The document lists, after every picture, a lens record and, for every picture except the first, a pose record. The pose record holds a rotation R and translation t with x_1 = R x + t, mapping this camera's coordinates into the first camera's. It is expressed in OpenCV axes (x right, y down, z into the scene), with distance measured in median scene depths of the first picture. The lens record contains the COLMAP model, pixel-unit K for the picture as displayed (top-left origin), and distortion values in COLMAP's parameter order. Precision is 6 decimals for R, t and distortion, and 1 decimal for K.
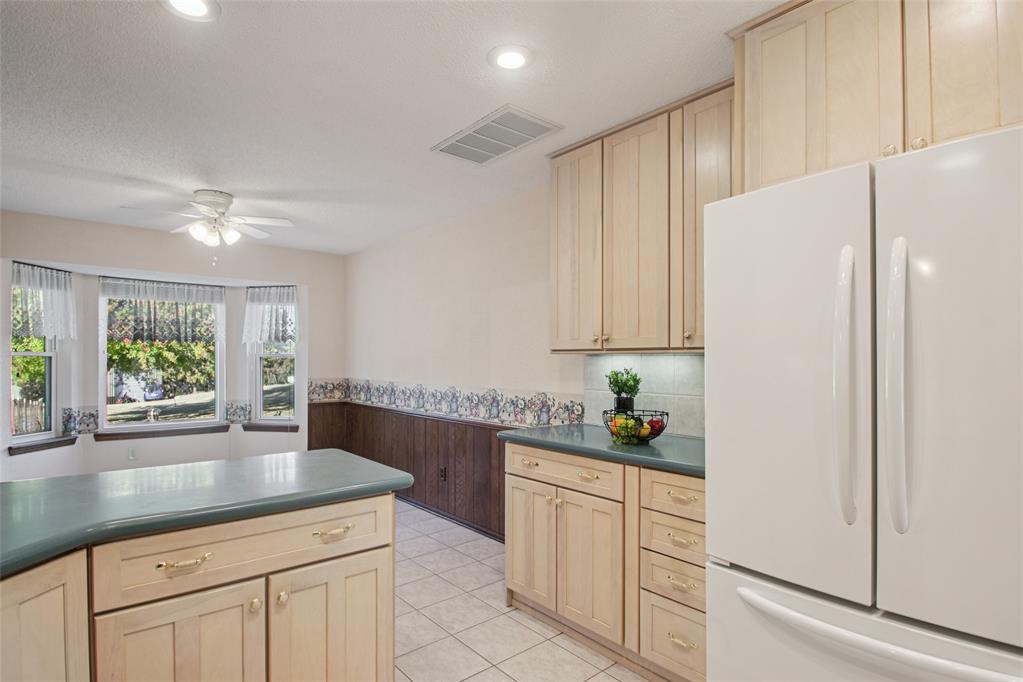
lens RADIAL K [[525.1, 0, 505.0], [0, 525.1, 362.4], [0, 0, 1]] dist [-0.000186, -0.009823]
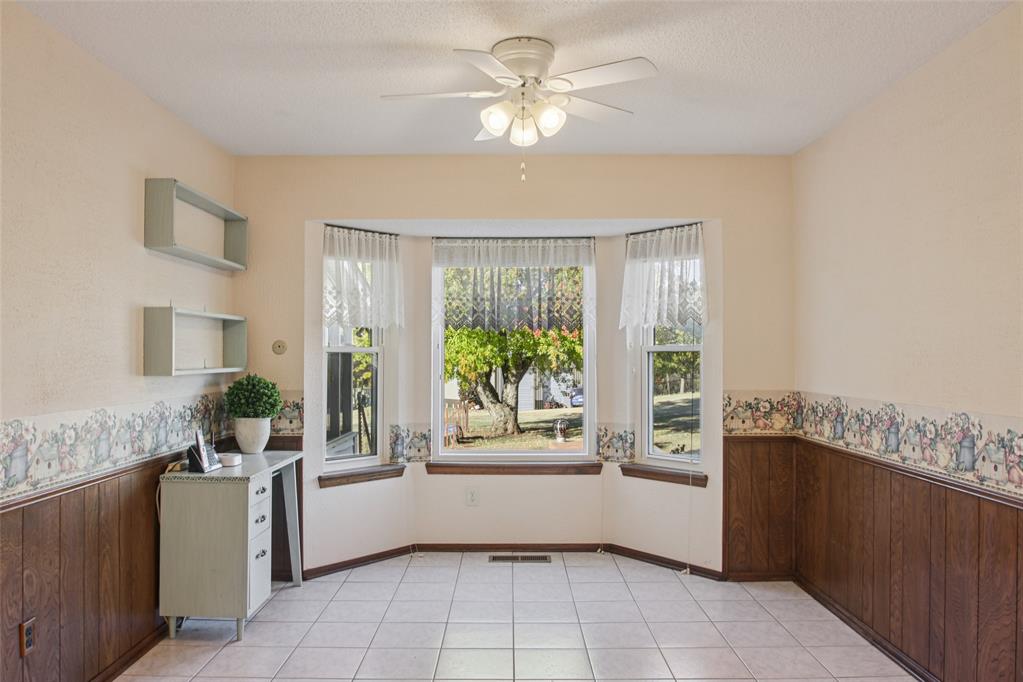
lens RADIAL K [[740.1, 0, 506.3], [0, 740.1, 350.6], [0, 0, 1]] dist [-0.057842, 0.009225]
pose [[0.764157, -0.010062, -0.644952, -0.066311], [0.002397, 0.999916, -0.012760, -0.001120], [0.645026, 0.008204, 0.764117, 0.320561]]
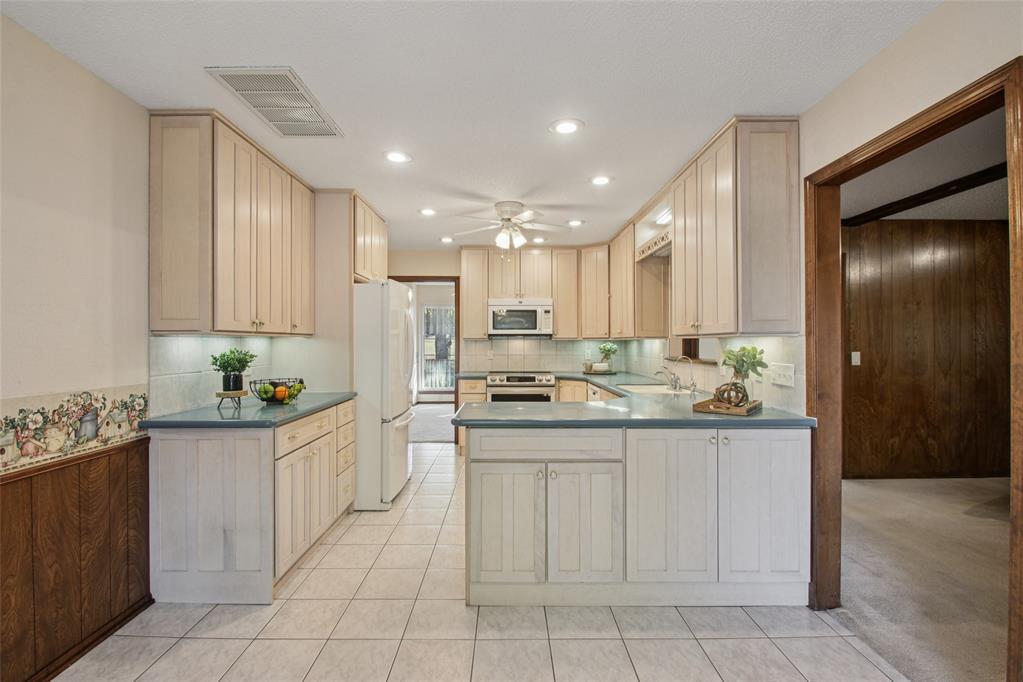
lens RADIAL K [[478.0, 0, 508.6], [0, 478.0, 343.9], [0, 0, 1]] dist [0.002760, -0.007688]
pose [[-0.773203, -0.007324, 0.634116, -0.513008], [-0.001356, 0.999950, 0.009897, -0.005676], [-0.634157, 0.006792, -0.773174, 0.825425]]
